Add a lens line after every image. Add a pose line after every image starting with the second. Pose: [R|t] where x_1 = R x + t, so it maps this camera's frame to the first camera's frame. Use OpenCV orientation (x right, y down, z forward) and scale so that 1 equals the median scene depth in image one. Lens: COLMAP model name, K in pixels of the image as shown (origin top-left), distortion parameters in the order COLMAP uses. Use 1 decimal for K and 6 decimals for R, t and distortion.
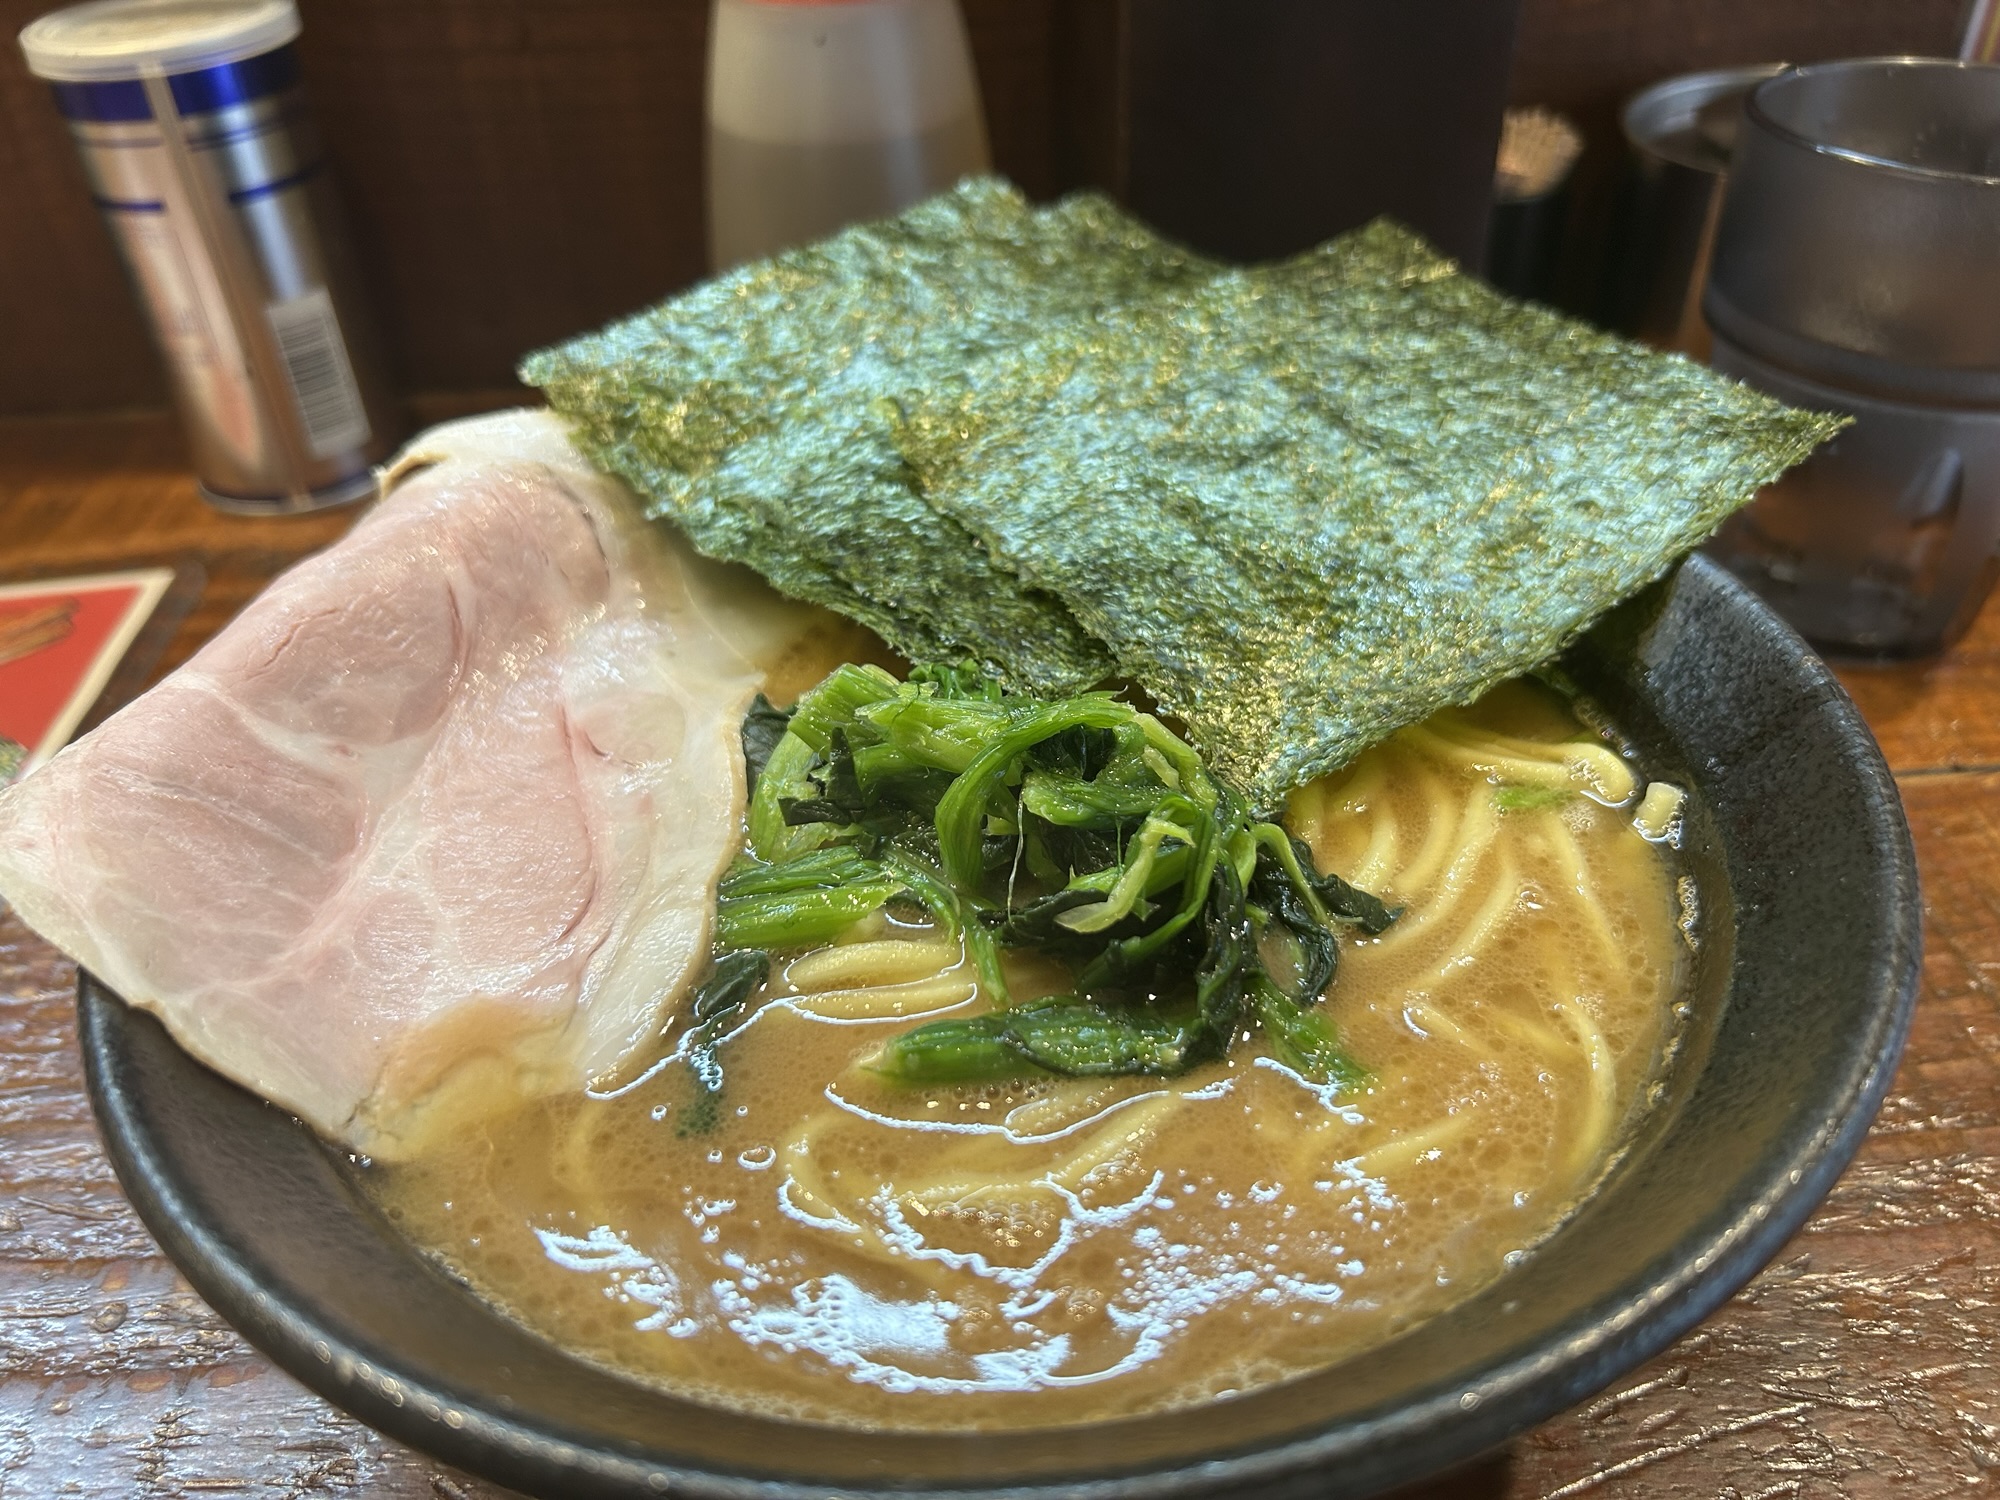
lens RADIAL K [[1579.6, 0, 993.0], [0, 1579.6, 751.3], [0, 0, 1]] dist [0.006130, -0.008950]
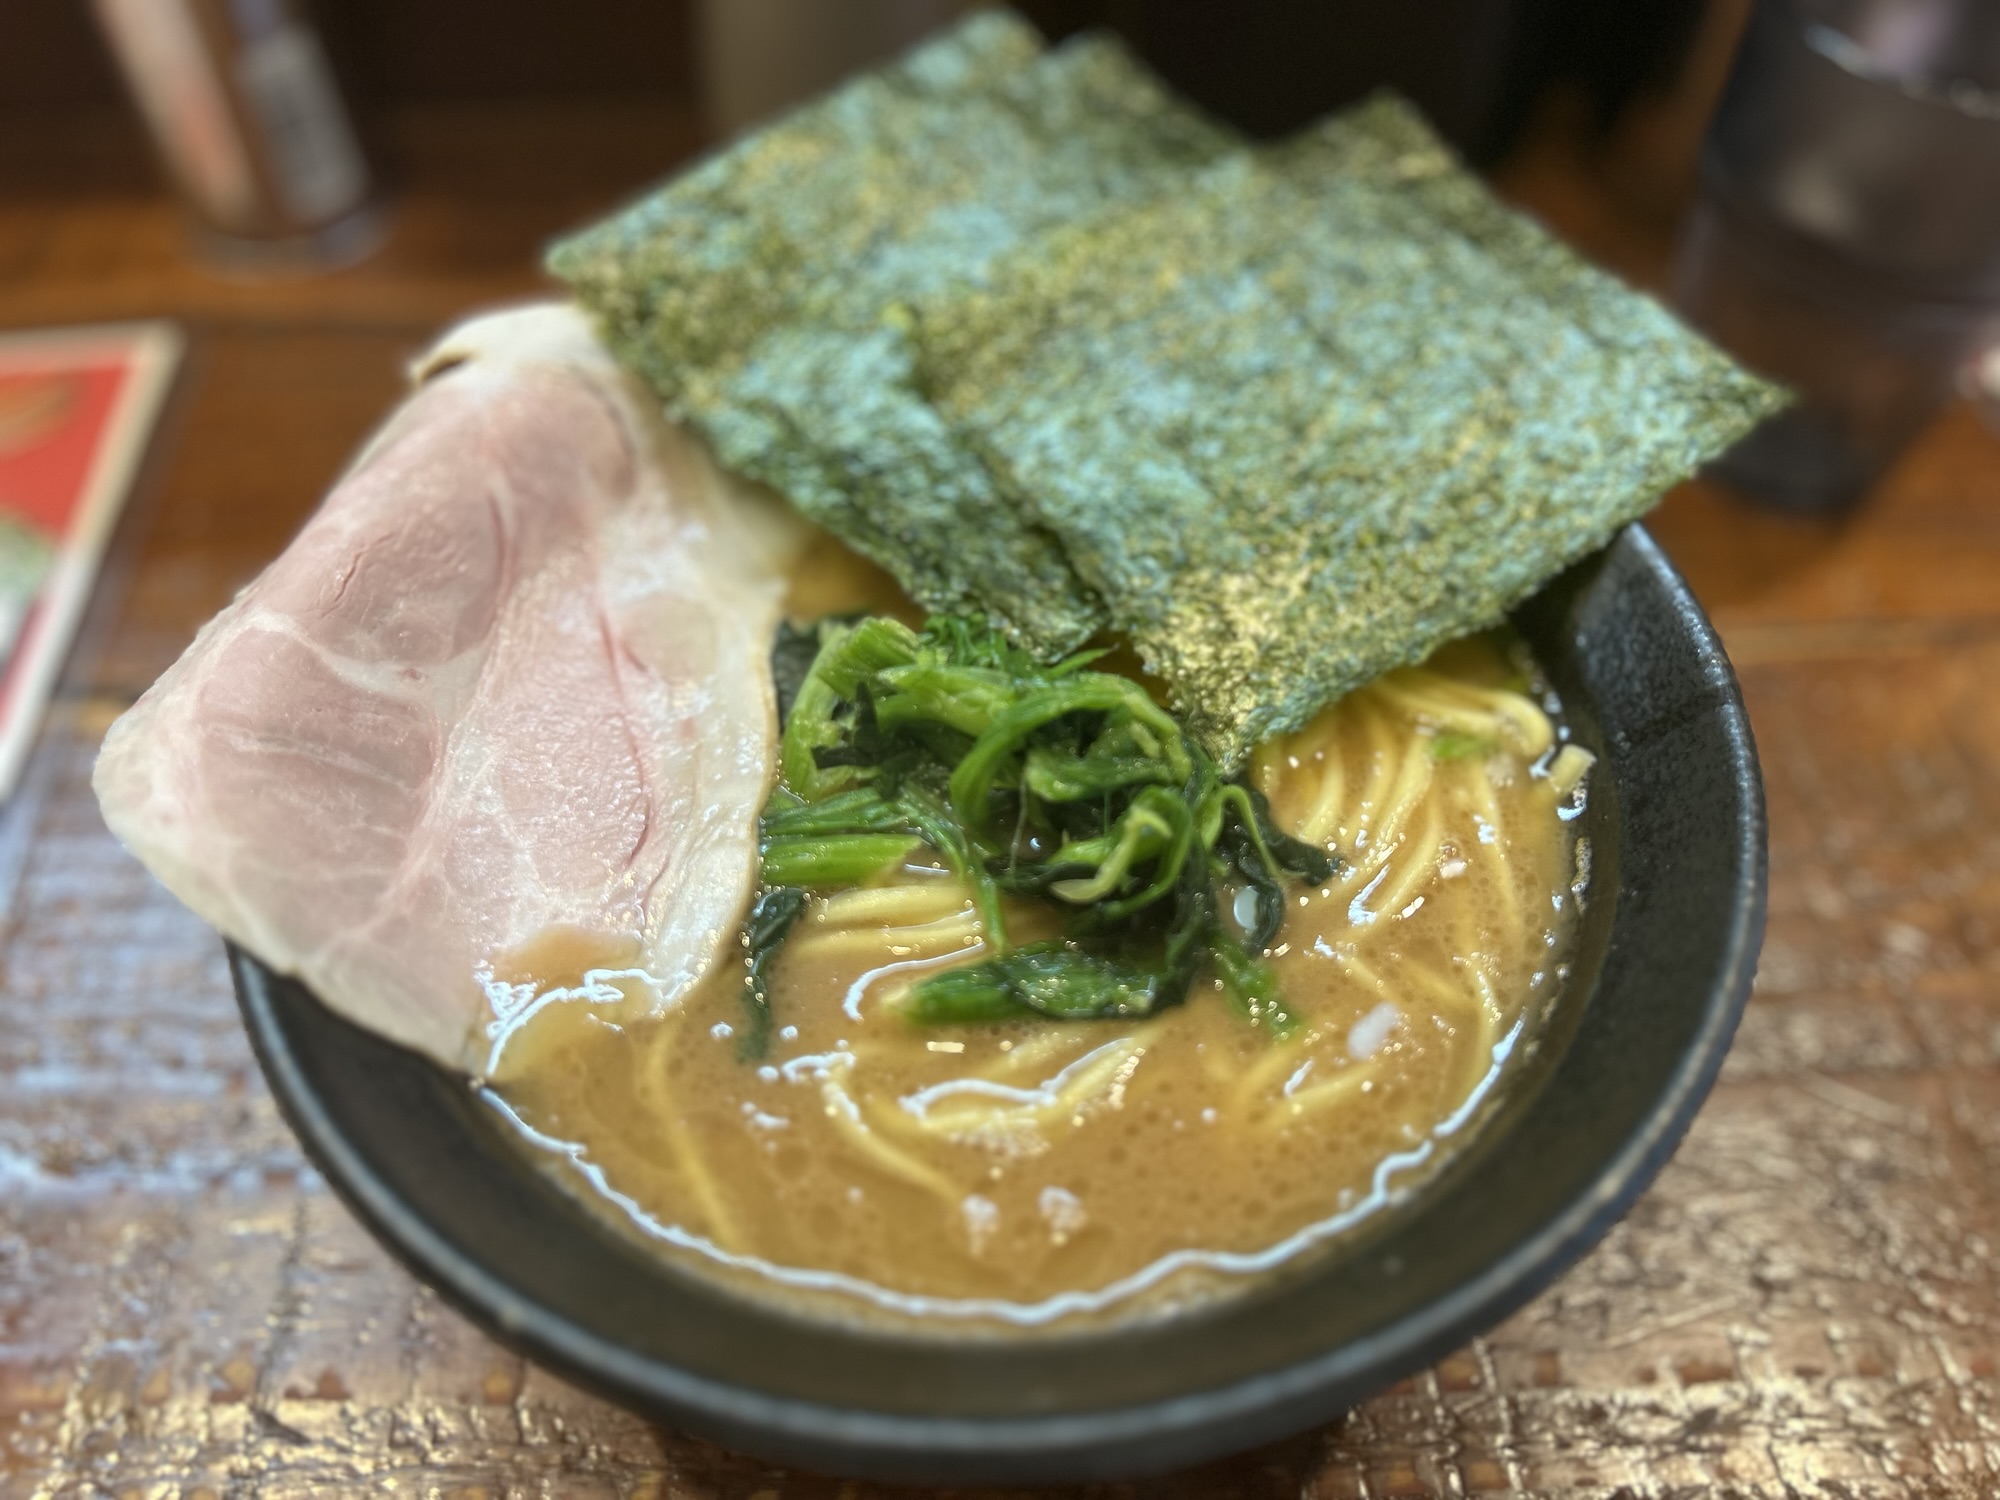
lens RADIAL K [[1550.2, 0, 1000.0], [0, 1550.2, 750.0], [0, 0, 1]] dist [0.081222, -0.156593]
pose [[0.999084, 0.023621, 0.035670, -0.038278], [-0.032146, 0.964649, 0.261569, -0.265866], [-0.028230, -0.262476, 0.964525, -0.091172]]
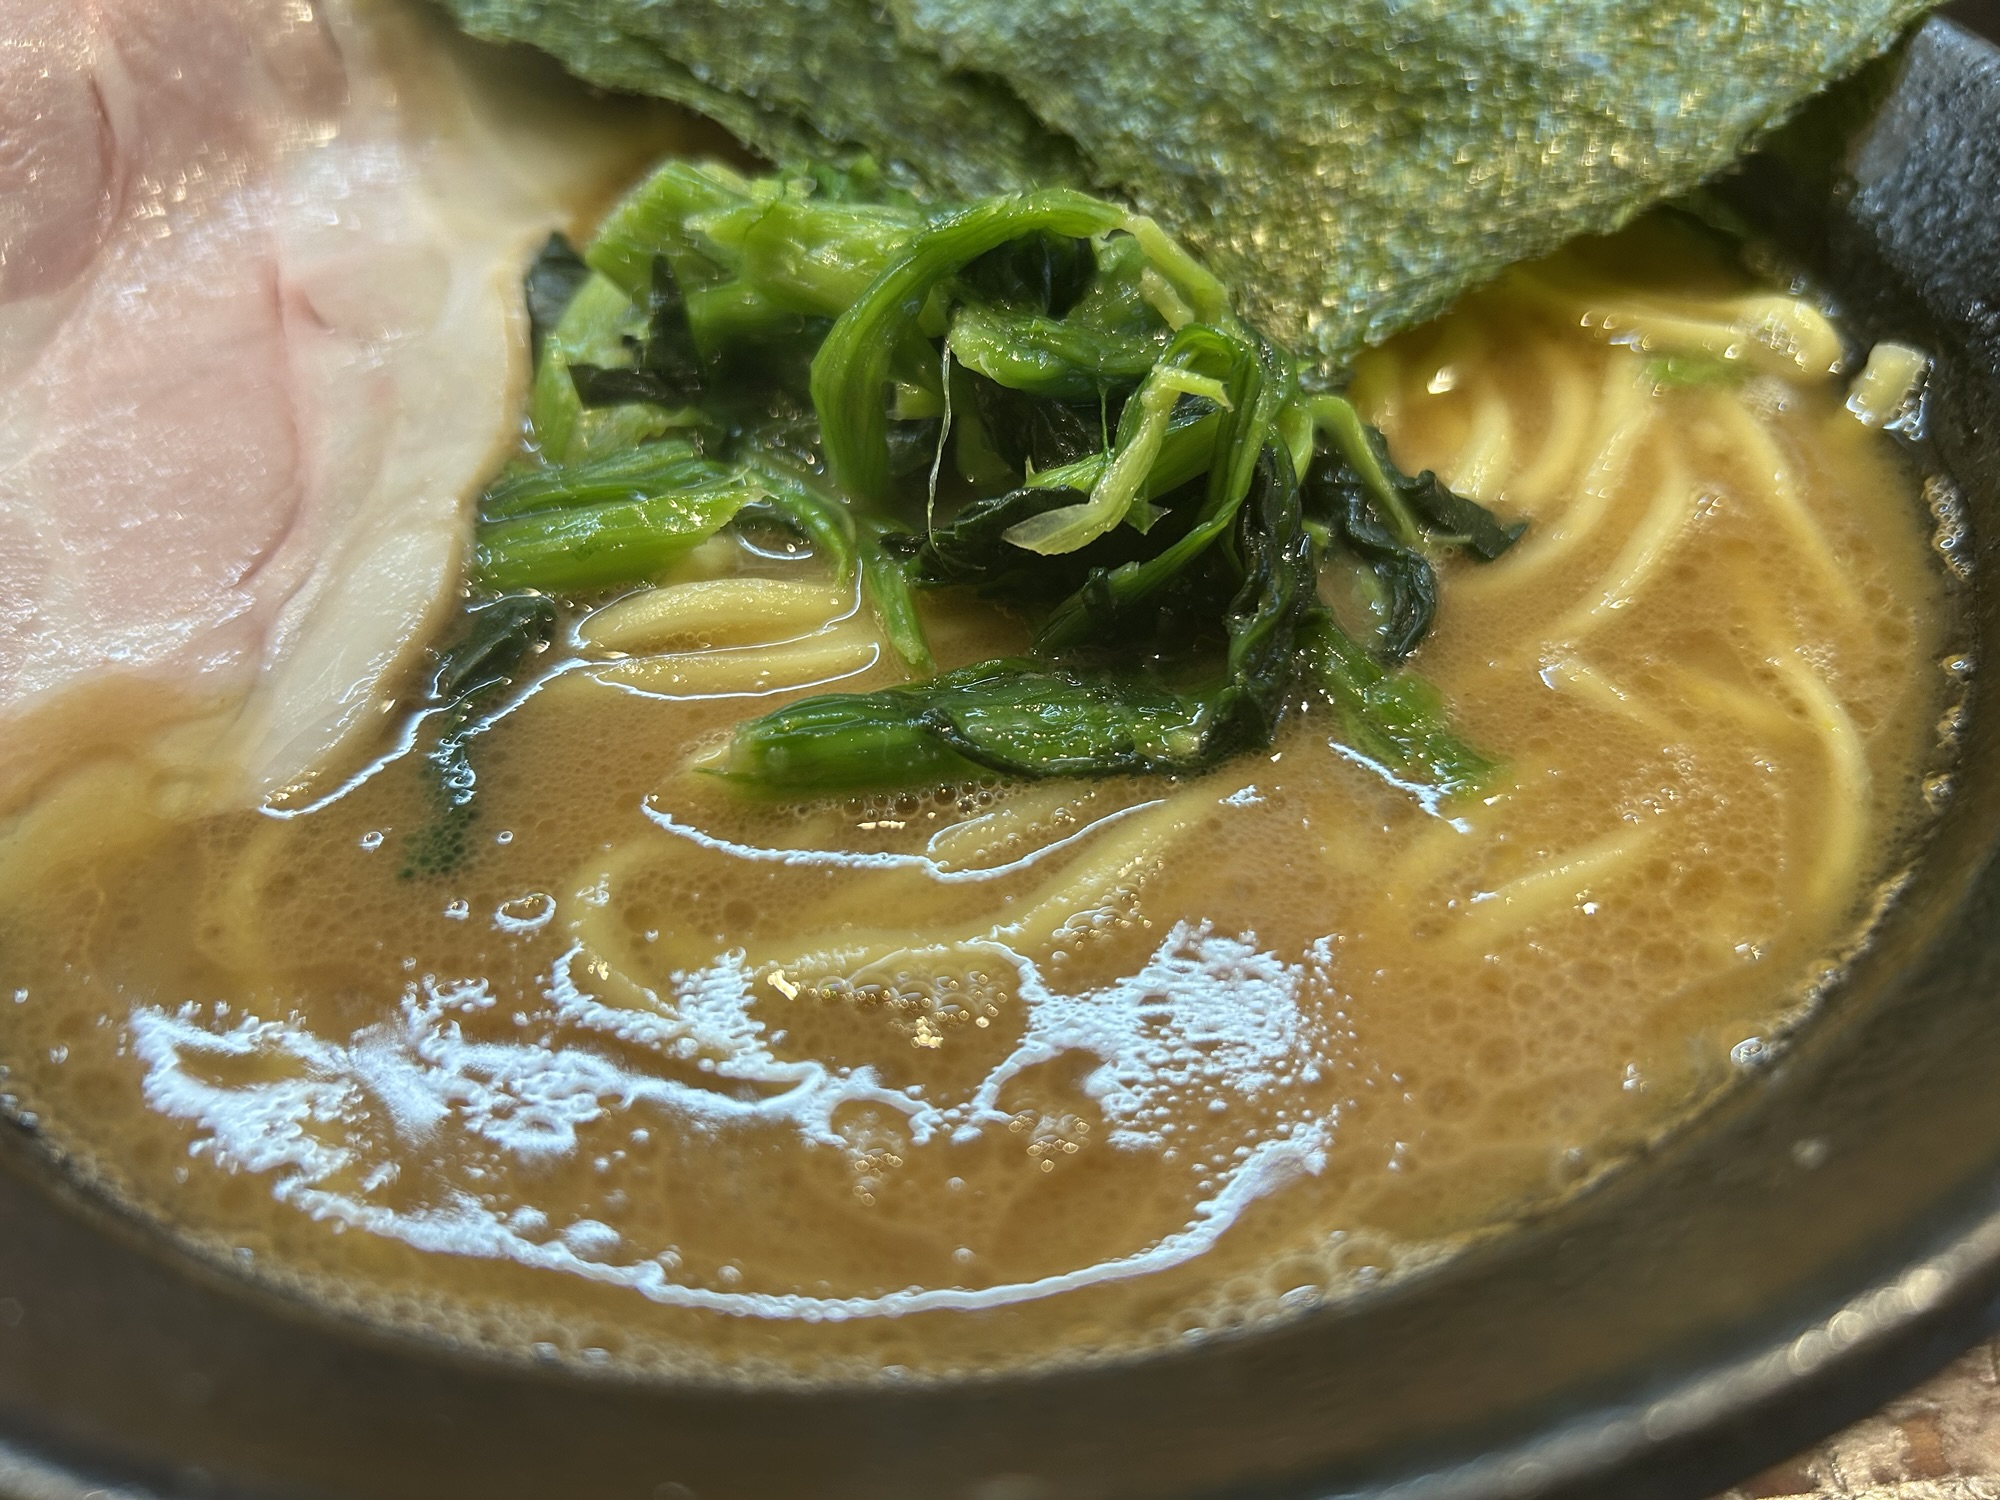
lens RADIAL K [[1629.0, 0, 996.0], [0, 1629.0, 749.7], [0, 0, 1]] dist [-0.029400, -0.008857]
pose [[0.998990, -0.012536, 0.043155, 0.006961], [0.004983, 0.985281, 0.170870, 0.072131], [-0.044662, -0.170482, 0.984348, 0.312151]]
